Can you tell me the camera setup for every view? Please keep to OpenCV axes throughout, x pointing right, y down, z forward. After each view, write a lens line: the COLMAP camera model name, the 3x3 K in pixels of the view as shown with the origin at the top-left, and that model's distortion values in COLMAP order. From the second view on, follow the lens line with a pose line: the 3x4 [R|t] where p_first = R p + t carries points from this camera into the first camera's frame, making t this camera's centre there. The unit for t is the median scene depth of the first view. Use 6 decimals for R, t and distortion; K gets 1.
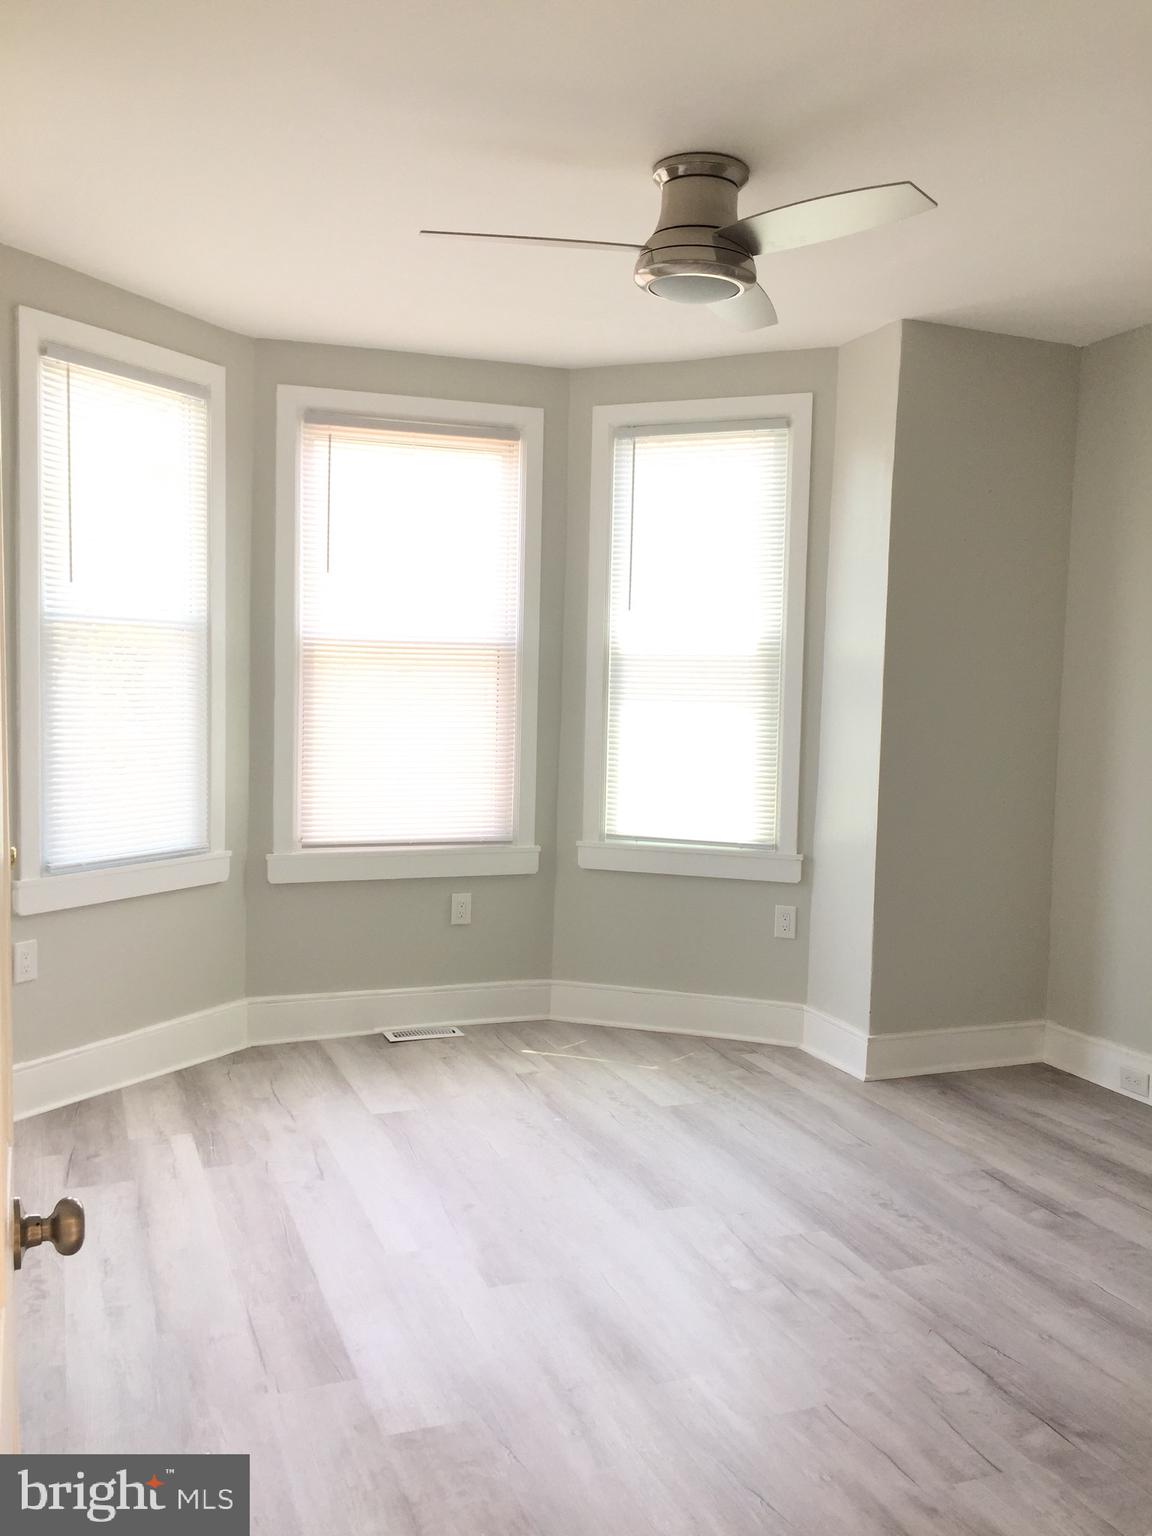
lens RADIAL K [[1326.0, 0, 576.0], [0, 1326.0, 768.0], [0, 0, 1]] dist [0.085427, -0.138703]
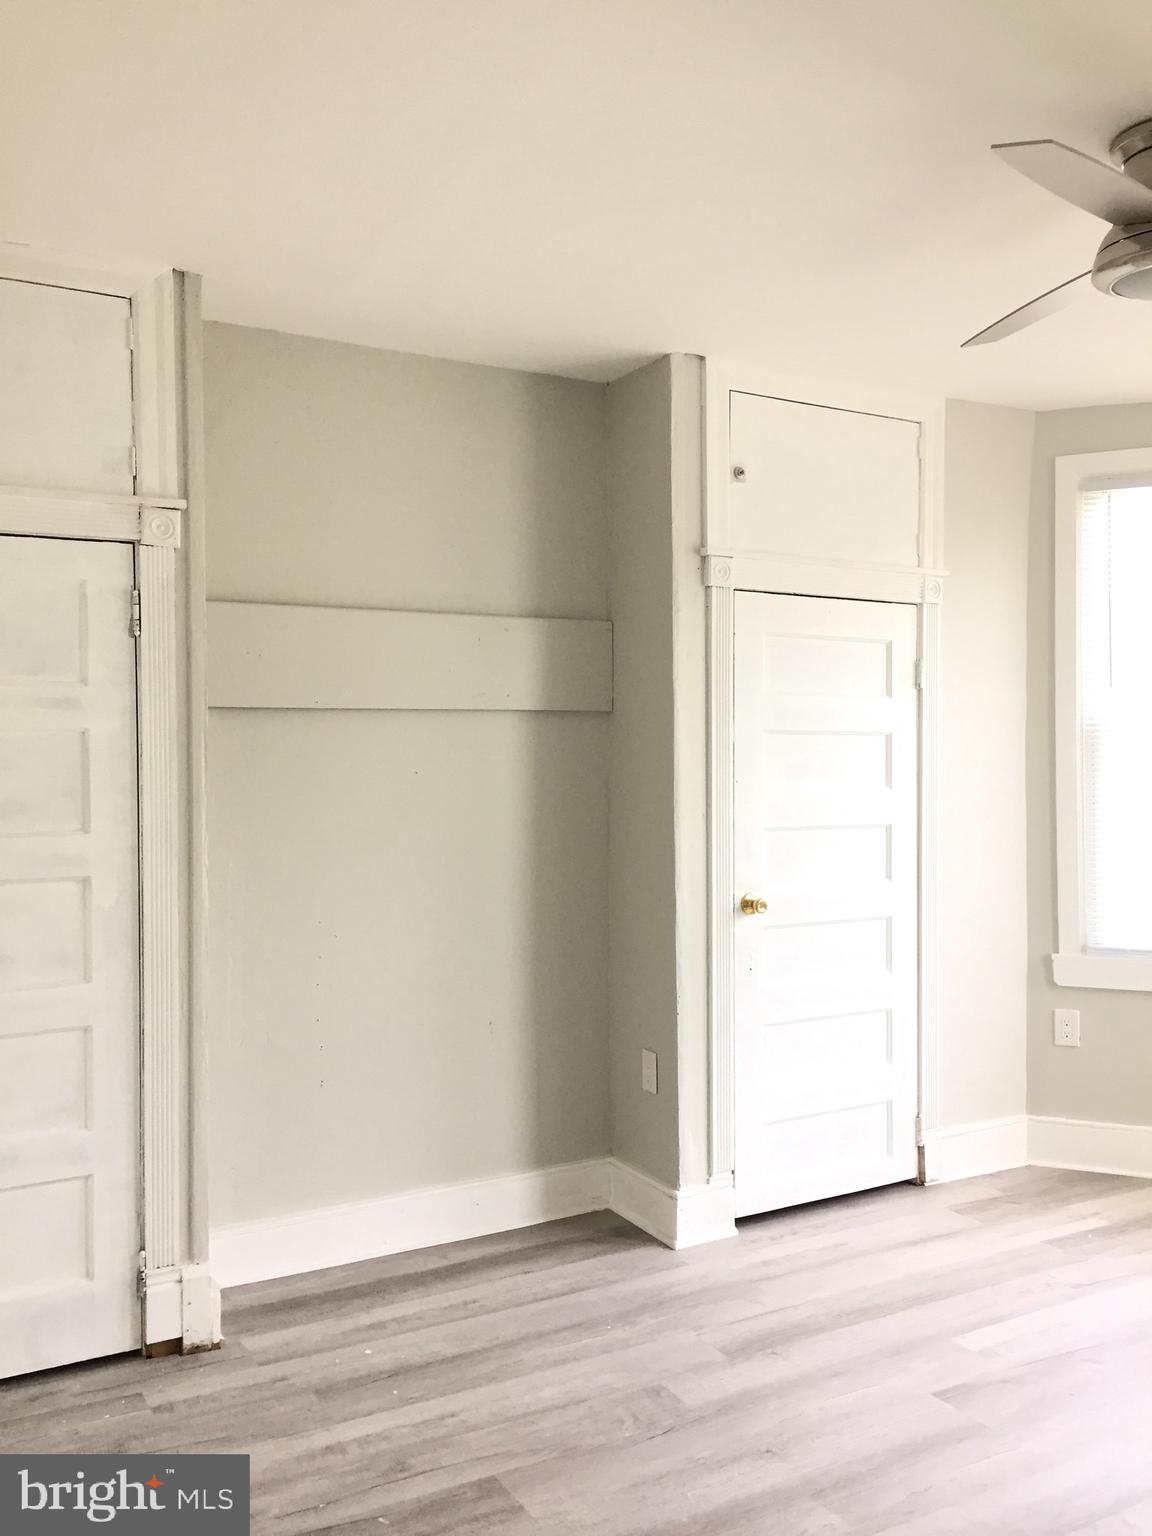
lens RADIAL K [[1326.0, 0, 576.0], [0, 1326.0, 768.0], [0, 0, 1]] dist [0.085427, -0.138703]
pose [[0.120196, -0.017911, -0.992589, 0.711041], [-0.057996, 0.998003, -0.025031, -0.023026], [0.991055, 0.060575, 0.118917, 0.481392]]
